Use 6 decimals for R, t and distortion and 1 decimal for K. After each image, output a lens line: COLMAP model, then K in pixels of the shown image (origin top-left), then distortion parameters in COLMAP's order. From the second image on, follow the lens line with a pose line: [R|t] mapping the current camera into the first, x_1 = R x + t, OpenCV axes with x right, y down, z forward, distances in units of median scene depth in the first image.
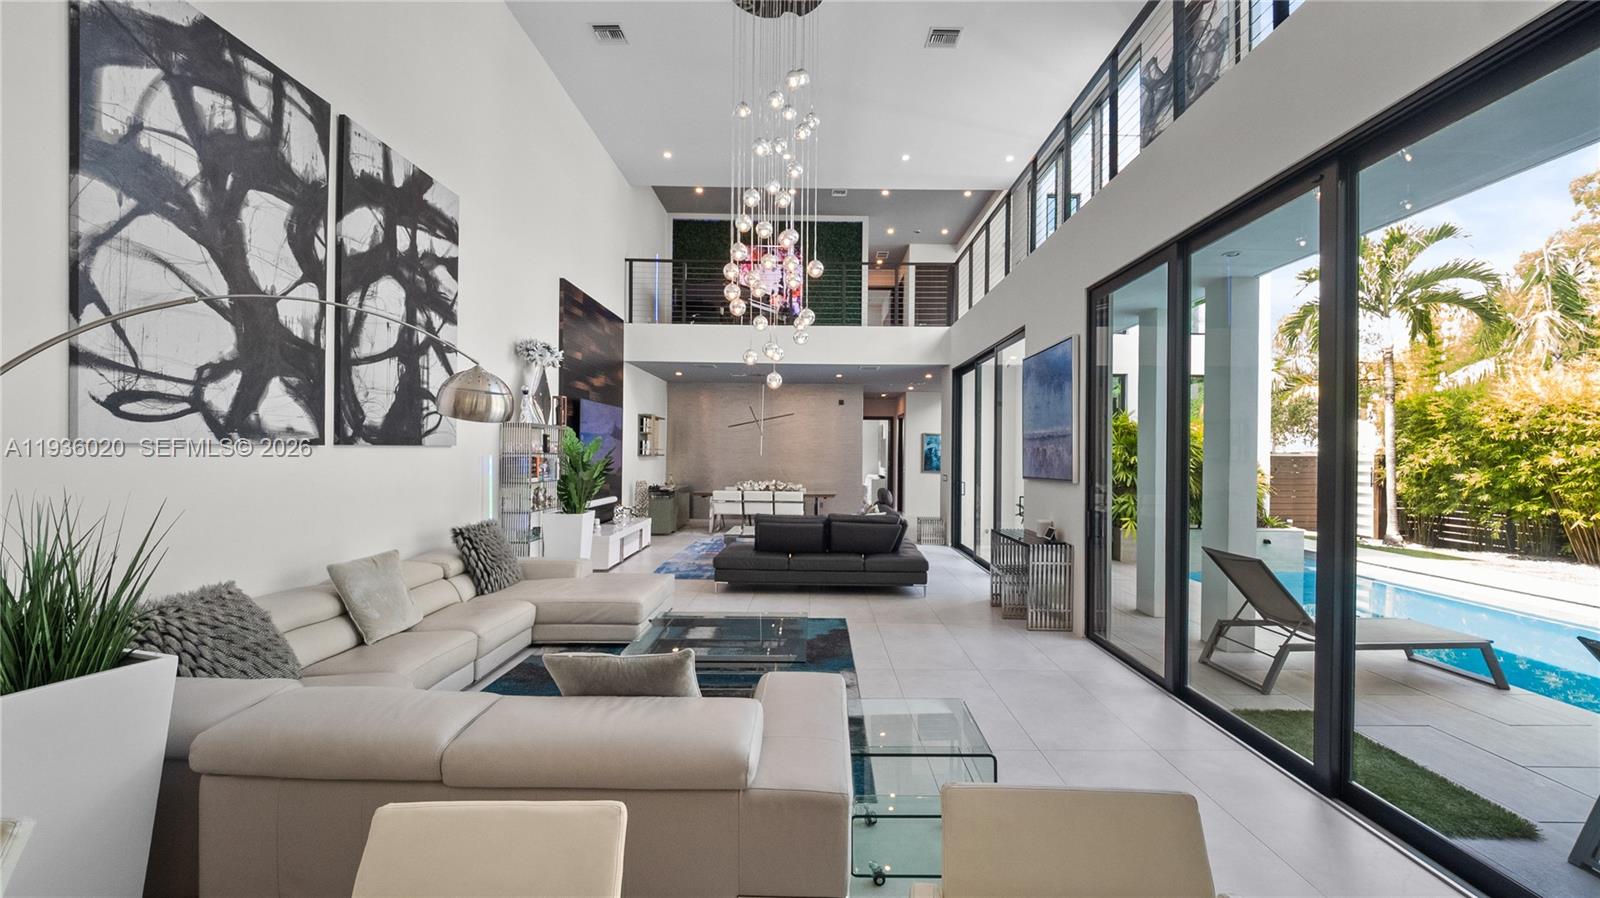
lens RADIAL K [[638.5, 0, 800.4], [0, 638.5, 462.6], [0, 0, 1]] dist [-0.003517, -0.000340]
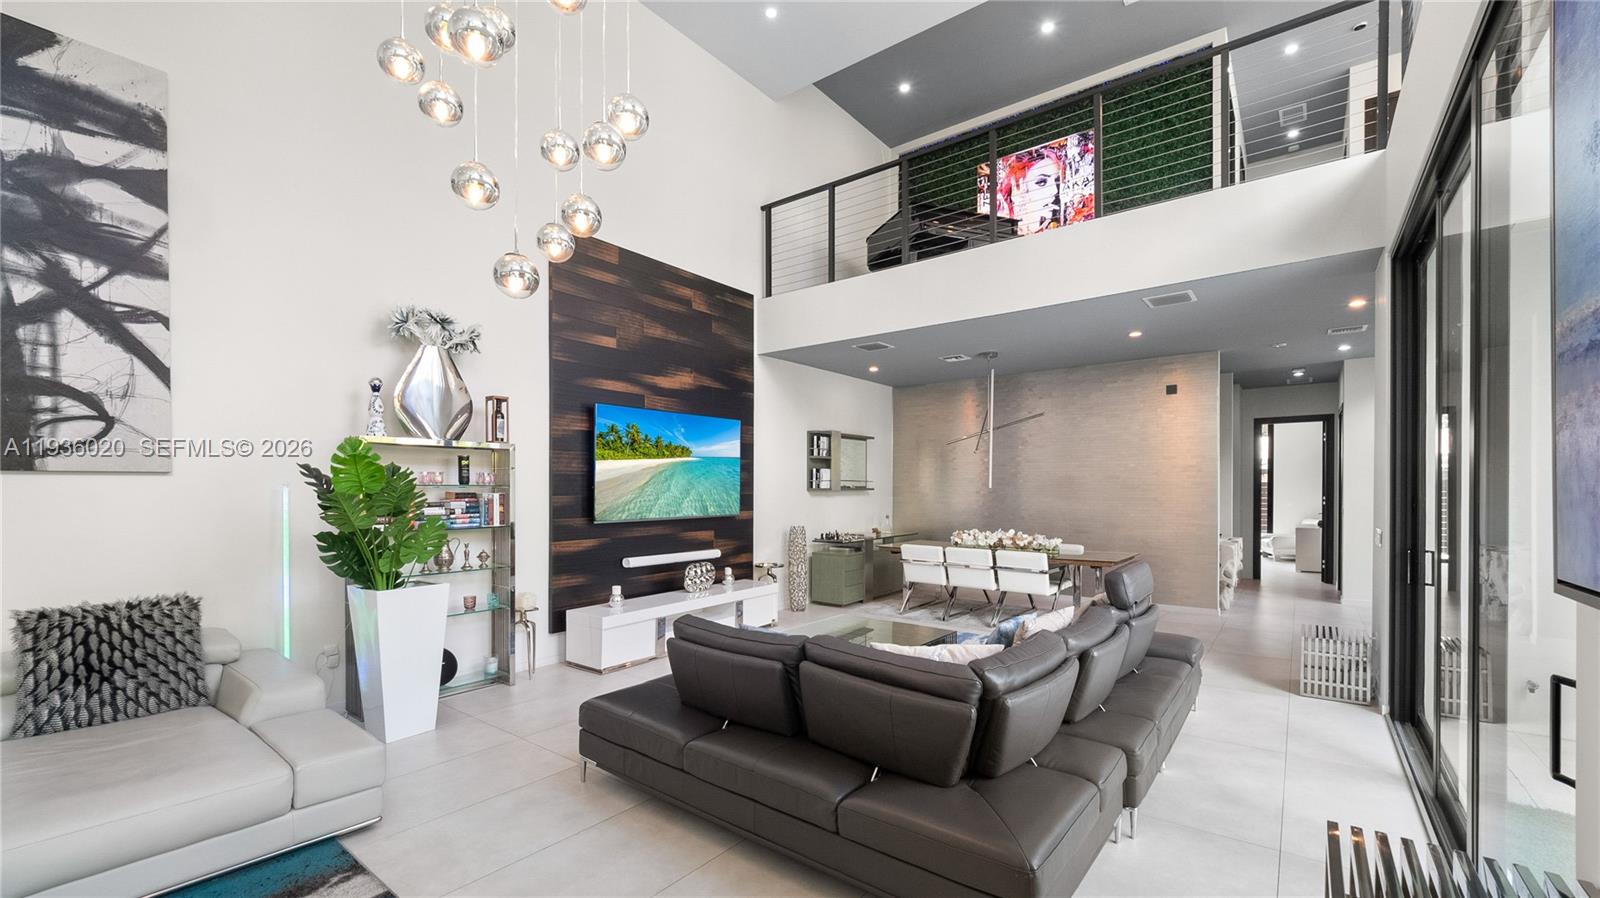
lens RADIAL K [[638.5, 0, 803.1], [0, 638.5, 501.7], [0, 0, 1]] dist [-0.003517, -0.000340]
pose [[0.799387, -0.001755, -0.600814, 0.401885], [0.001869, 0.999998, -0.000435, 0.004243], [0.600813, -0.000776, 0.799389, 1.062255]]
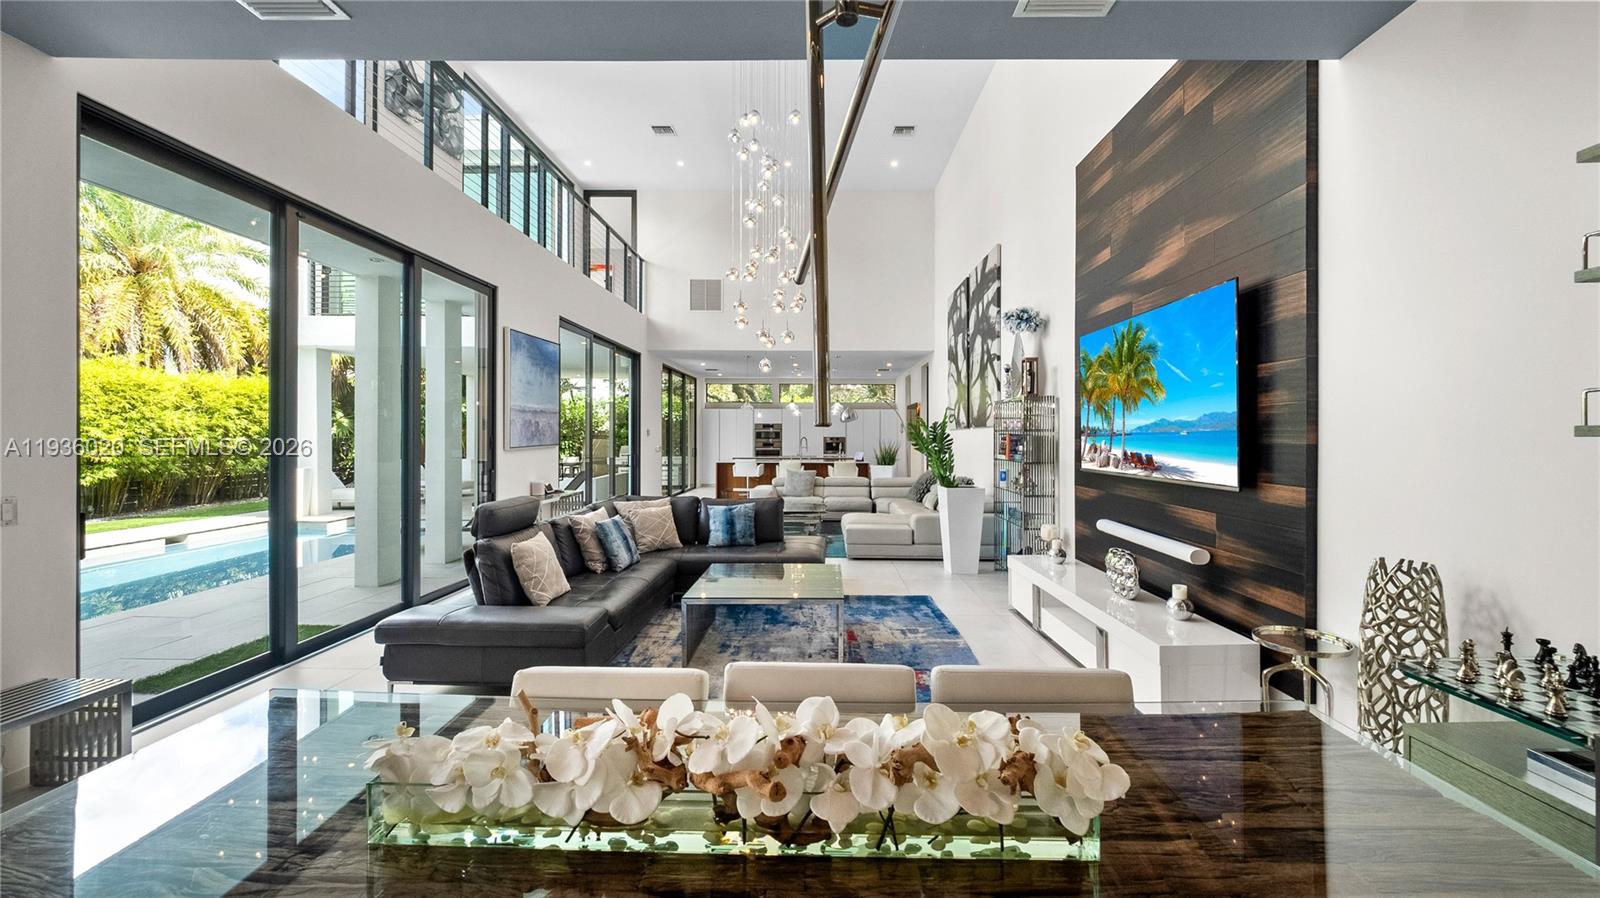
lens RADIAL K [[638.5, 0, 810.5], [0, 638.5, 440.4], [0, 0, 1]] dist [-0.003517, -0.000340]
pose [[-0.999959, -0.005603, 0.007128, -0.182382], [-0.005444, 0.999739, 0.022174, -0.028792], [-0.007251, 0.022134, -0.999729, 2.884814]]
